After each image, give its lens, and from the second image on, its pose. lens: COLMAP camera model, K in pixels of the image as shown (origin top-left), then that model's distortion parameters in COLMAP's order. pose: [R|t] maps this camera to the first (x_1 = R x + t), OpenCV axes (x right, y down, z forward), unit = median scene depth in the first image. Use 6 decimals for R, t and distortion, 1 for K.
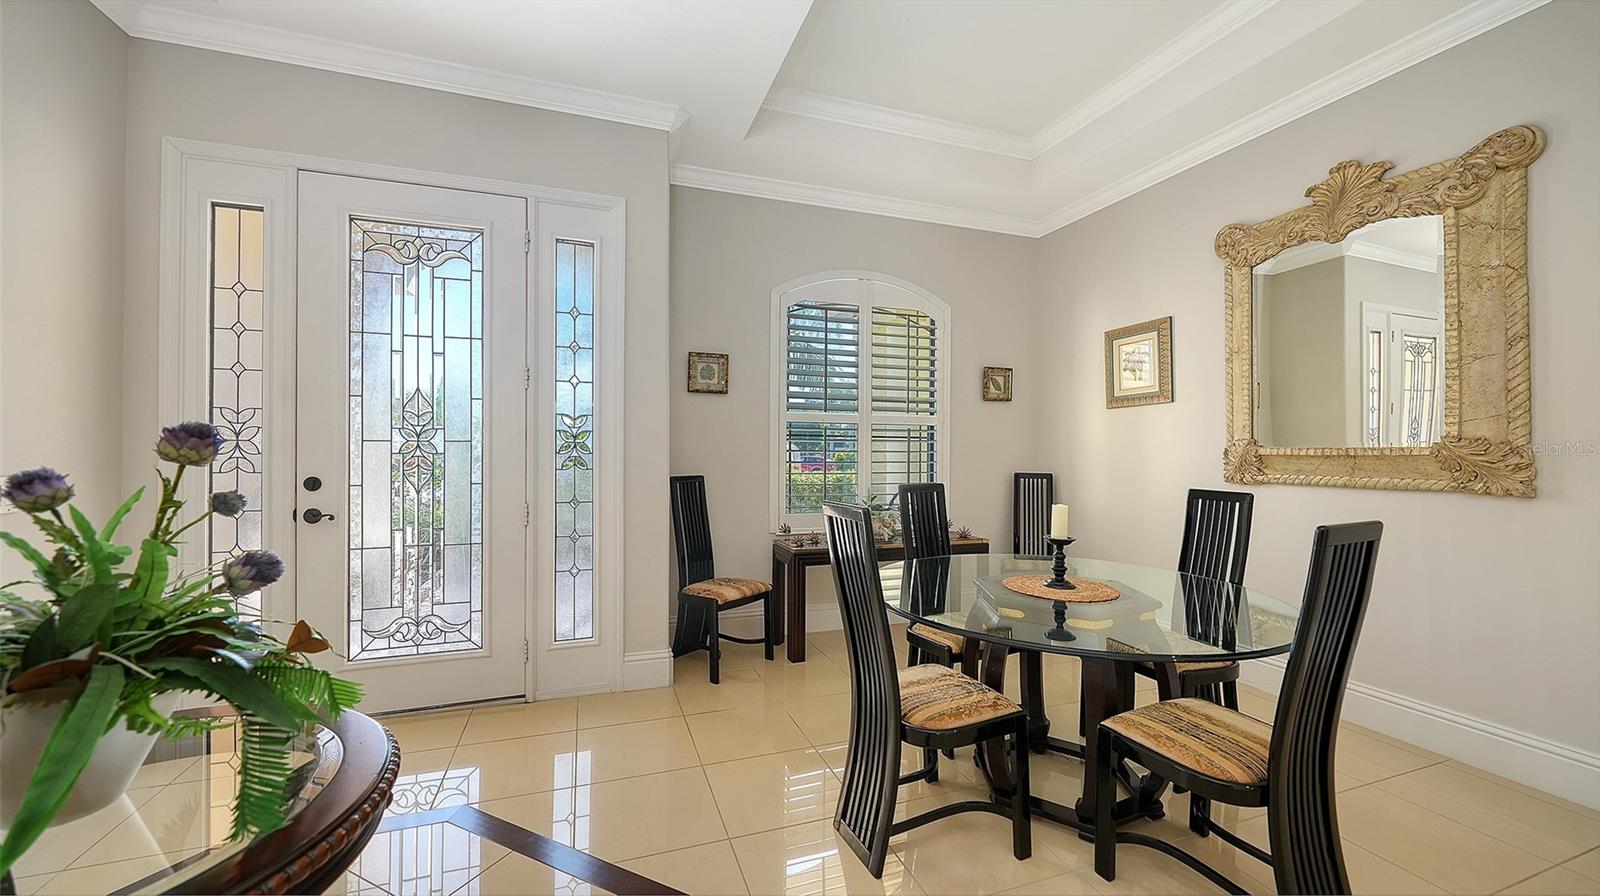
lens RADIAL K [[591.5, 0, 800.0], [0, 591.5, 460.2], [0, 0, 1]] dist [-0.002018, -0.000181]
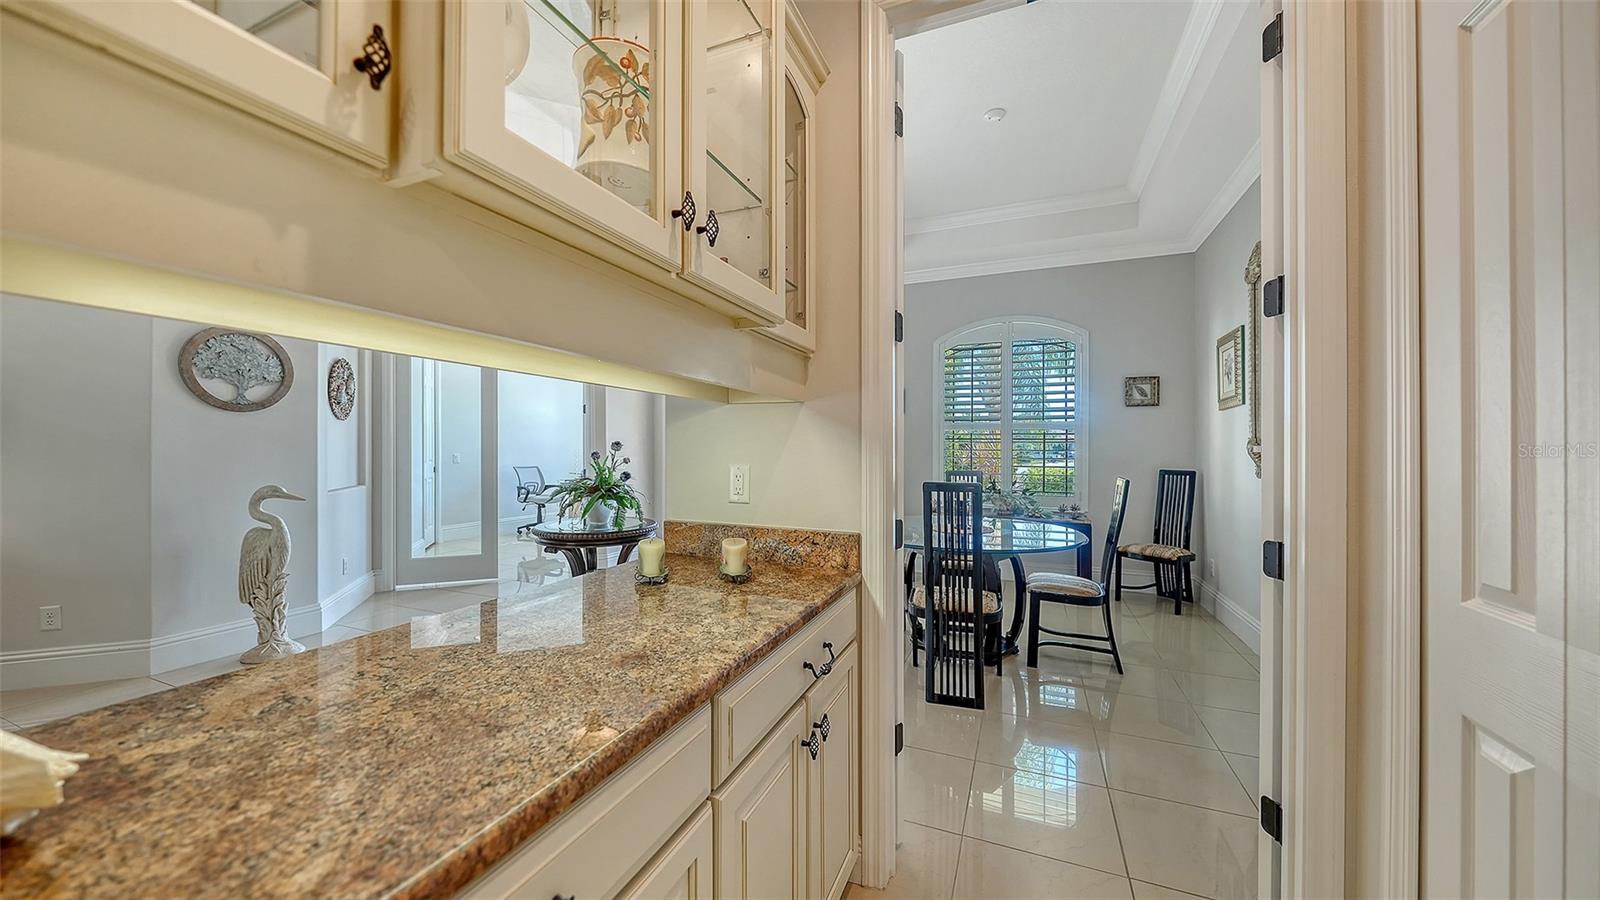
lens RADIAL K [[558.9, 0, 804.2], [0, 558.9, 455.9], [0, 0, 1]] dist [-0.001888, -0.000258]
pose [[0.738869, 0.011828, -0.673745, 0.652800], [-0.014617, 0.999892, 0.001524, 0.004644], [0.673690, 0.008722, 0.738962, -0.263488]]
